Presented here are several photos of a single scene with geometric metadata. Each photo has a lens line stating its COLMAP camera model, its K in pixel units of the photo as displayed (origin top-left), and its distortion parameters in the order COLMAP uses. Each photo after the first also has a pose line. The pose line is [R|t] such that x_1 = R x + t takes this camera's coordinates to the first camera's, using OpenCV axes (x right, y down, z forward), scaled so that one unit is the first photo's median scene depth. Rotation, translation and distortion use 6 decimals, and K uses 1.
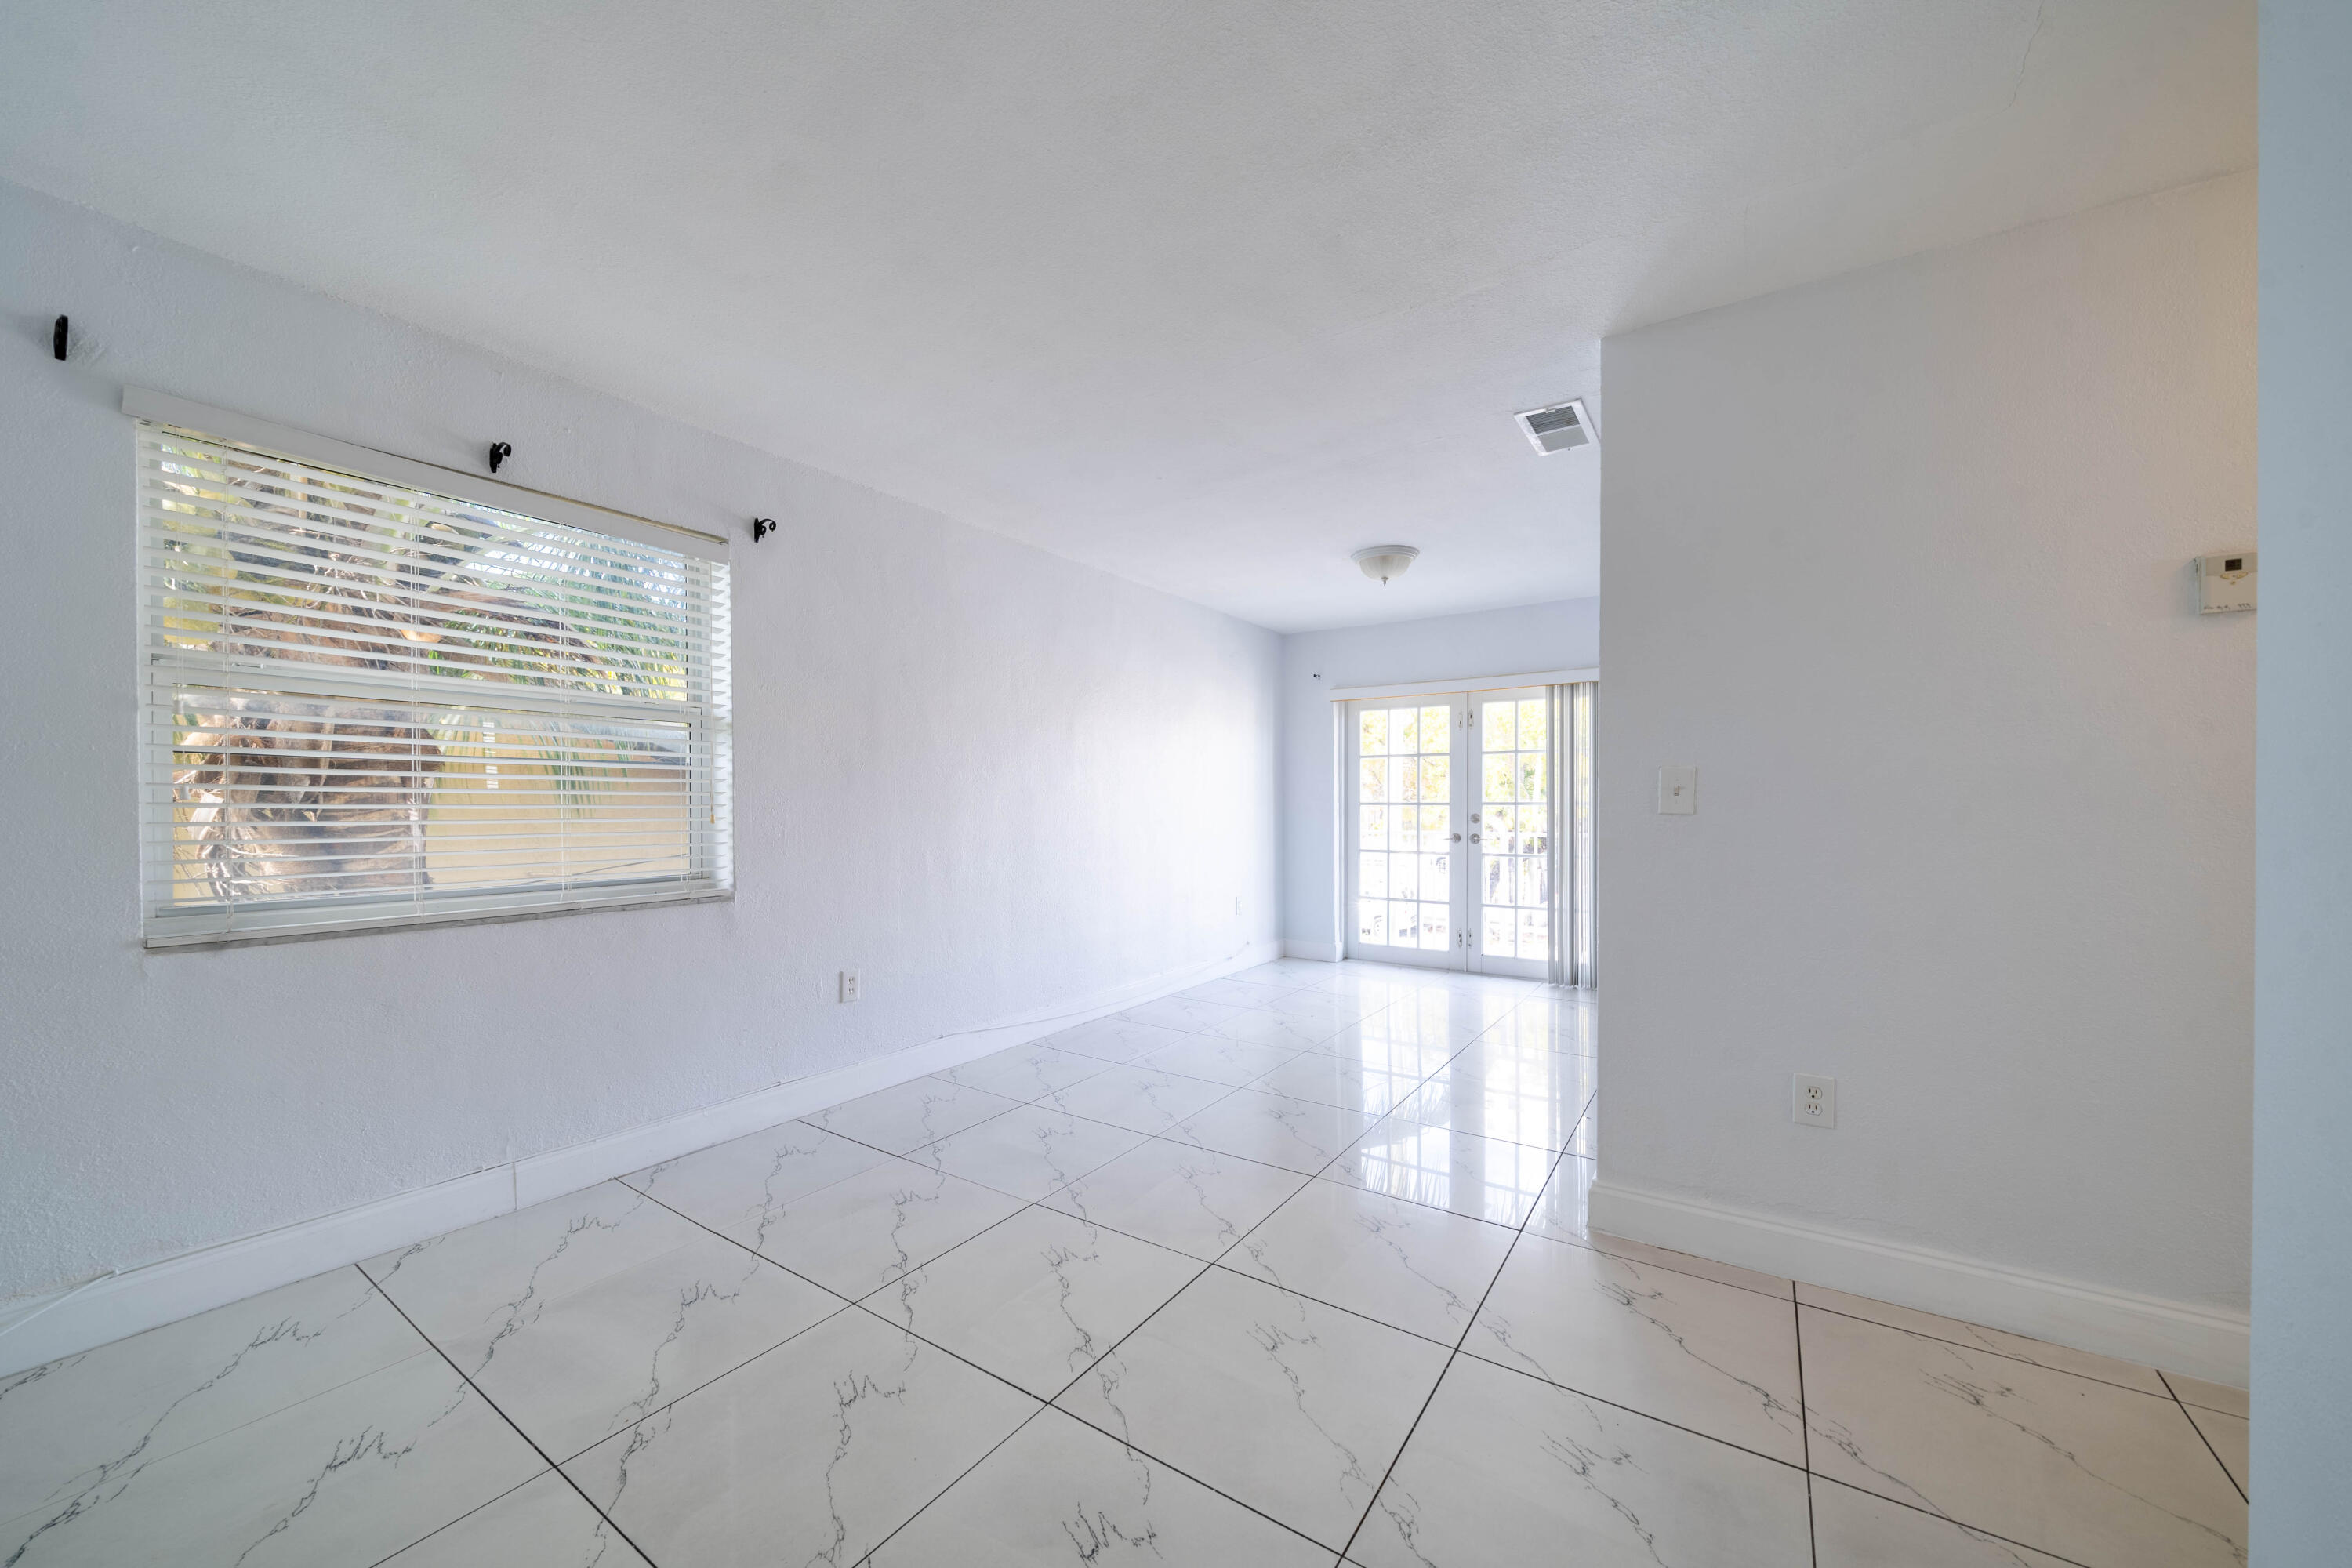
lens RADIAL K [[868.1, 0, 1178.6], [0, 868.1, 801.5], [0, 0, 1]] dist [-0.000011, -0.000319]
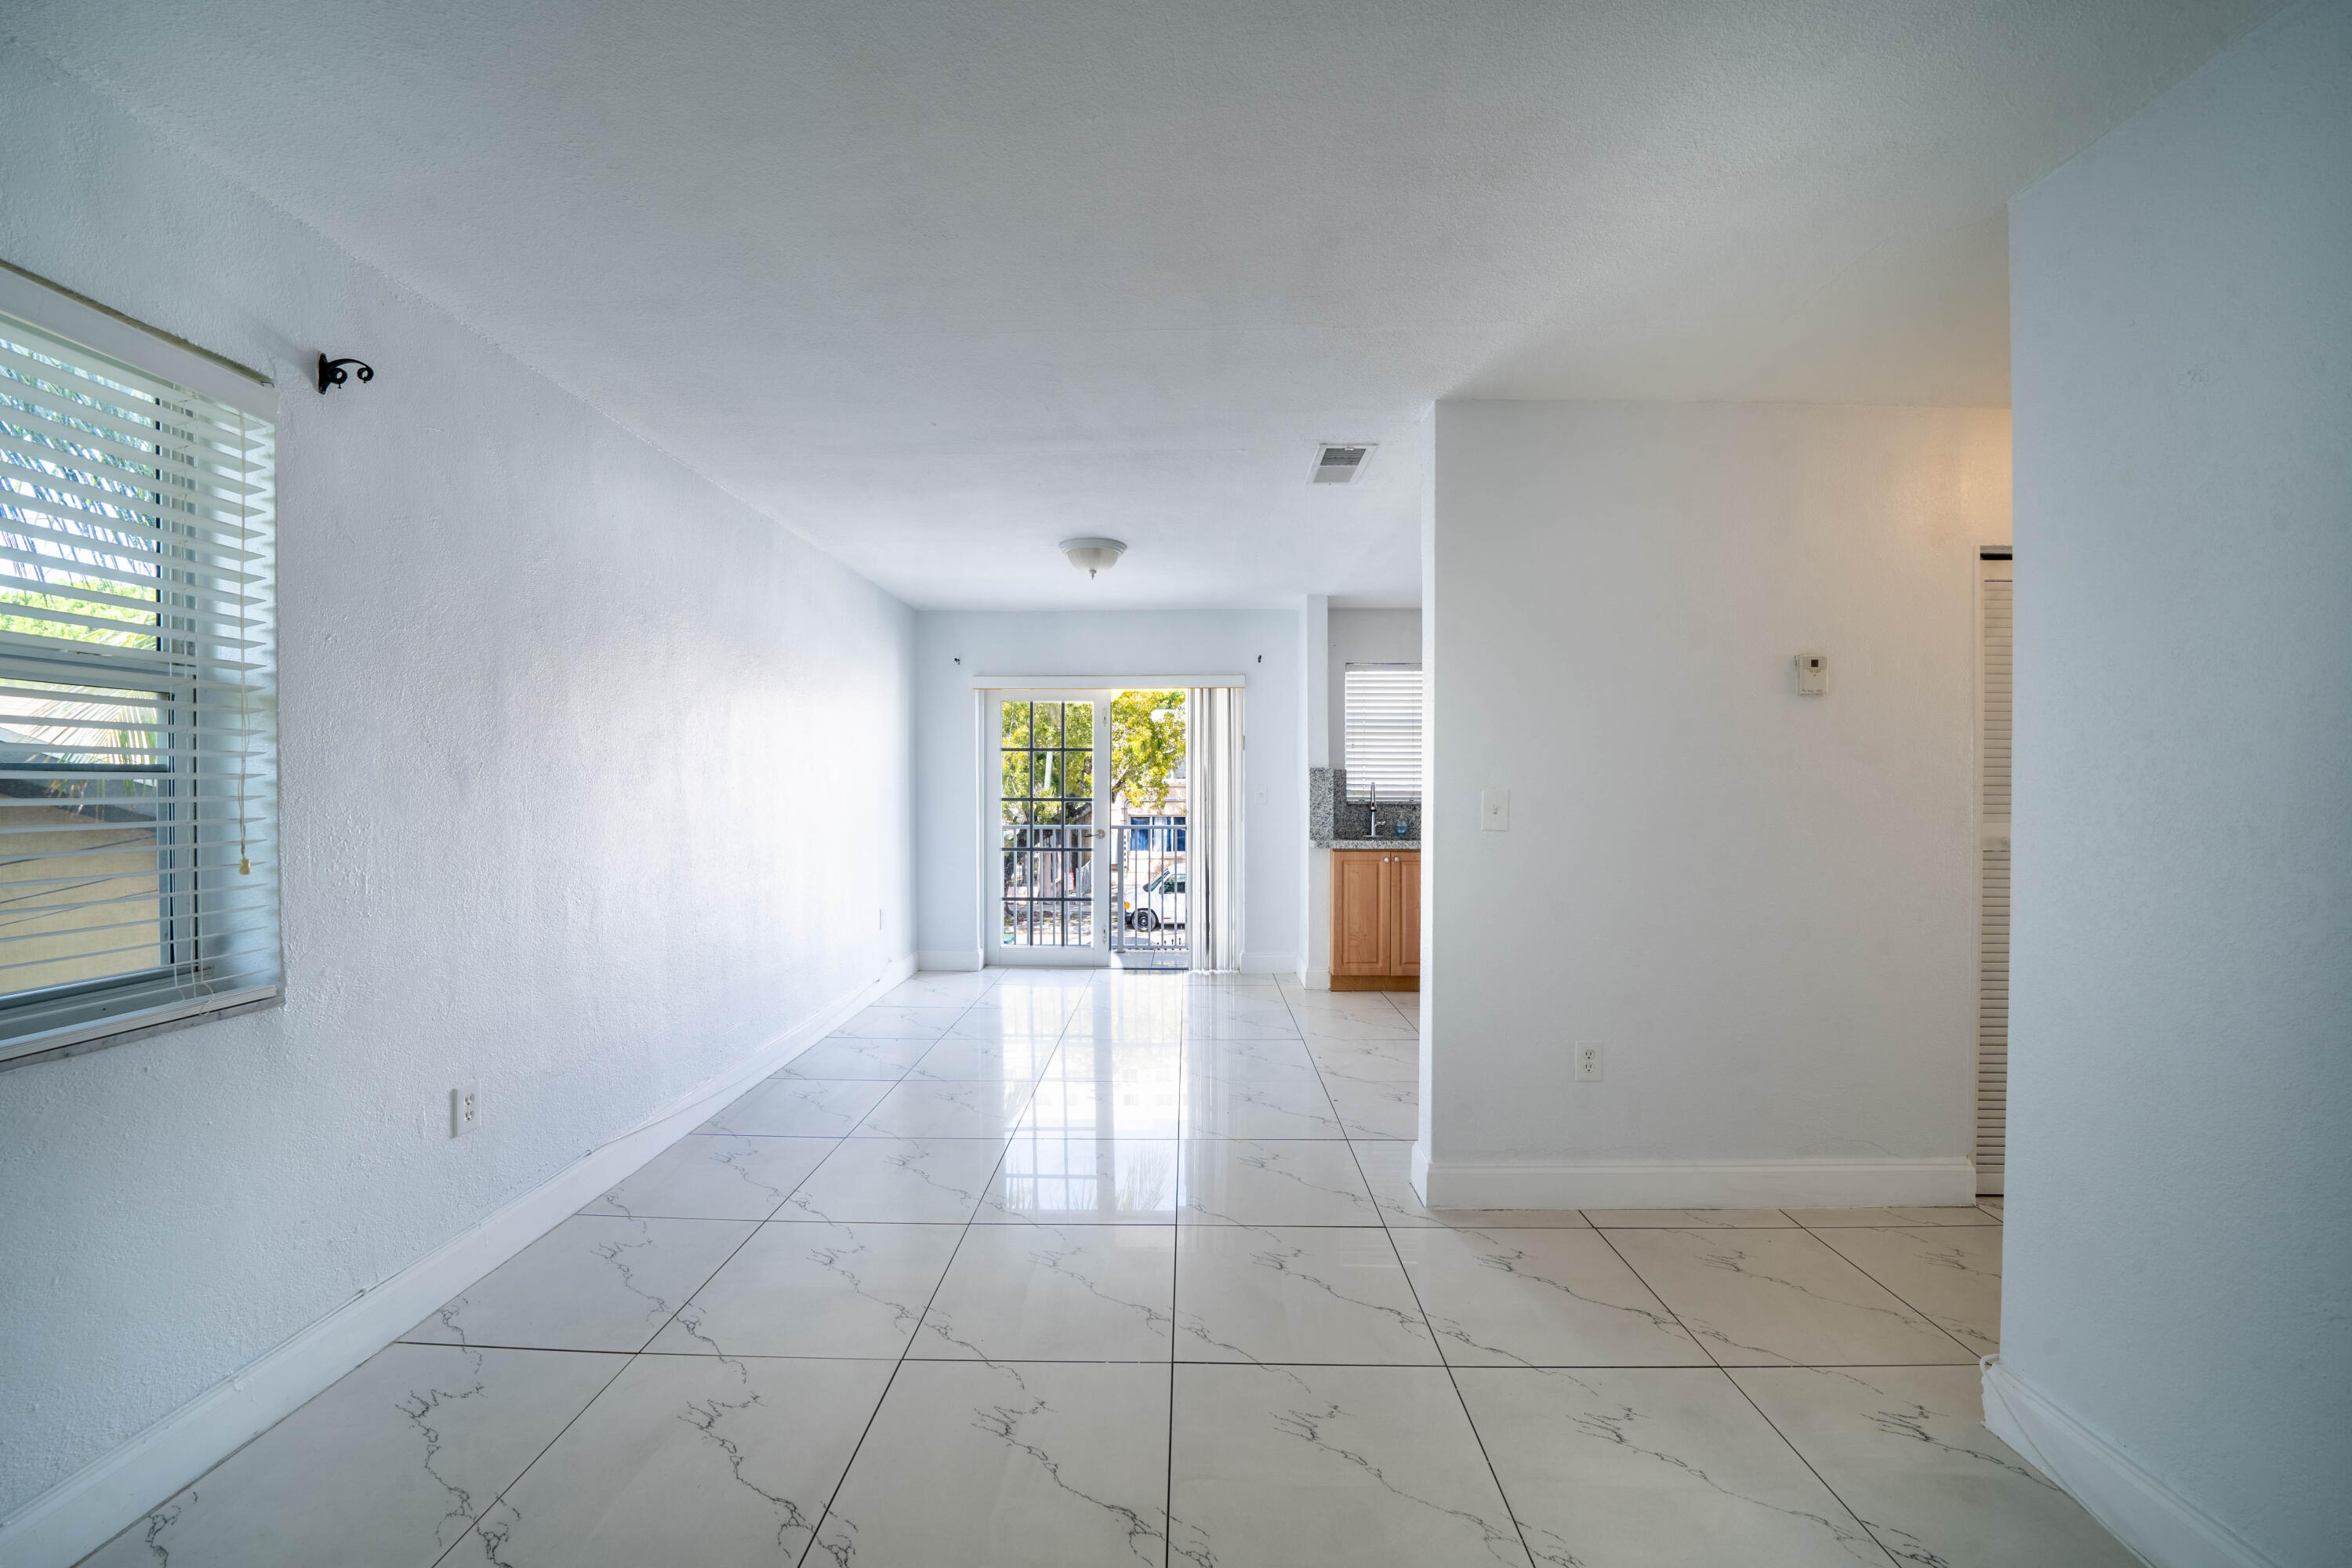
lens RADIAL K [[896.5, 0, 1182.2], [0, 896.5, 775.7], [0, 0, 1]] dist [-0.004110, 0.000421]
pose [[0.841010, 0.008019, 0.540961, -0.323947], [-0.005132, 0.999963, -0.006845, -0.036400], [-0.540996, 0.002981, 0.841020, 0.170775]]
